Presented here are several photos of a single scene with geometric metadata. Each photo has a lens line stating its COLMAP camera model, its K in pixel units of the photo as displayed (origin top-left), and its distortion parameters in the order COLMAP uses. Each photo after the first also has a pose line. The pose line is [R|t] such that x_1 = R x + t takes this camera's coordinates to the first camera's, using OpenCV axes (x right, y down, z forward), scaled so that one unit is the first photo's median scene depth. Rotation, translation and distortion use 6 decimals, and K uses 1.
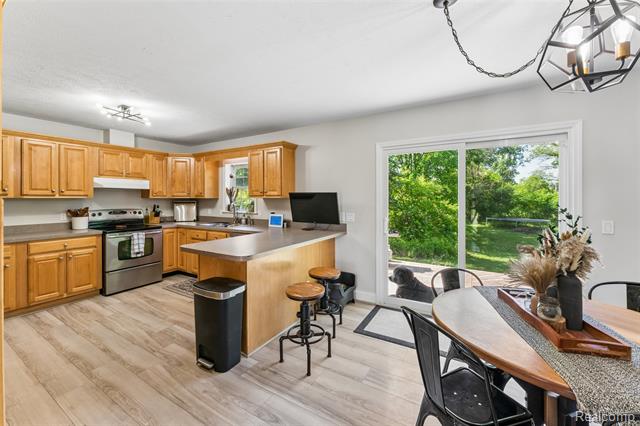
lens RADIAL K [[261.8, 0, 317.8], [0, 261.8, 200.7], [0, 0, 1]] dist [0.000211, -0.000293]
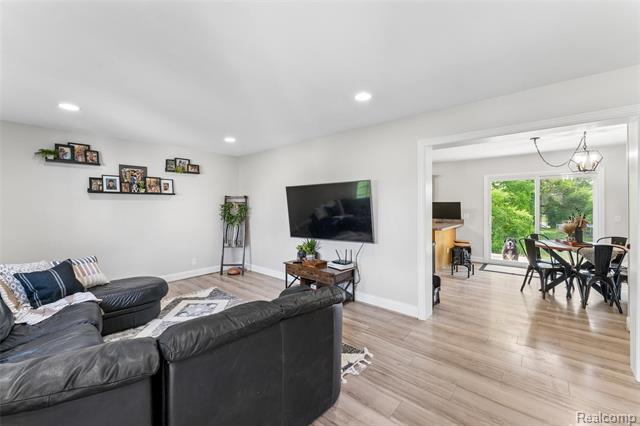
lens RADIAL K [[261.8, 0, 319.9], [0, 261.8, 208.7], [0, 0, 1]] dist [0.000211, -0.000293]
pose [[0.986615, -0.001079, -0.163062, -0.514002], [0.001563, 0.999995, 0.002840, 0.007587], [0.163058, -0.003057, 0.986612, -0.835524]]
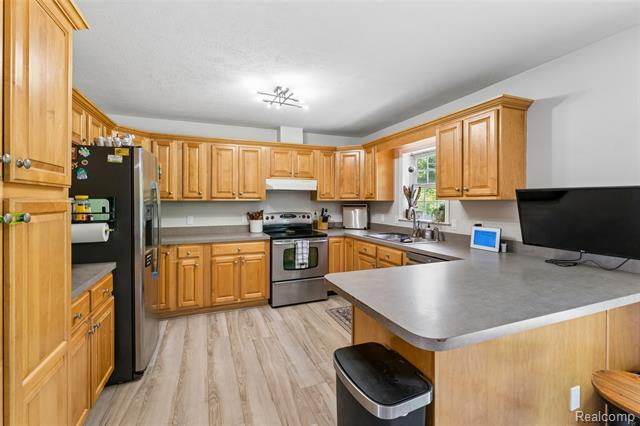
lens RADIAL K [[283.9, 0, 319.2], [0, 283.9, 204.3], [0, 0, 1]] dist [-0.014392, -0.000150]
pose [[0.800323, 0.005775, -0.599542, -0.083817], [-0.003810, 0.999982, 0.004547, -0.001938], [0.599557, -0.001355, 0.800331, 0.292233]]
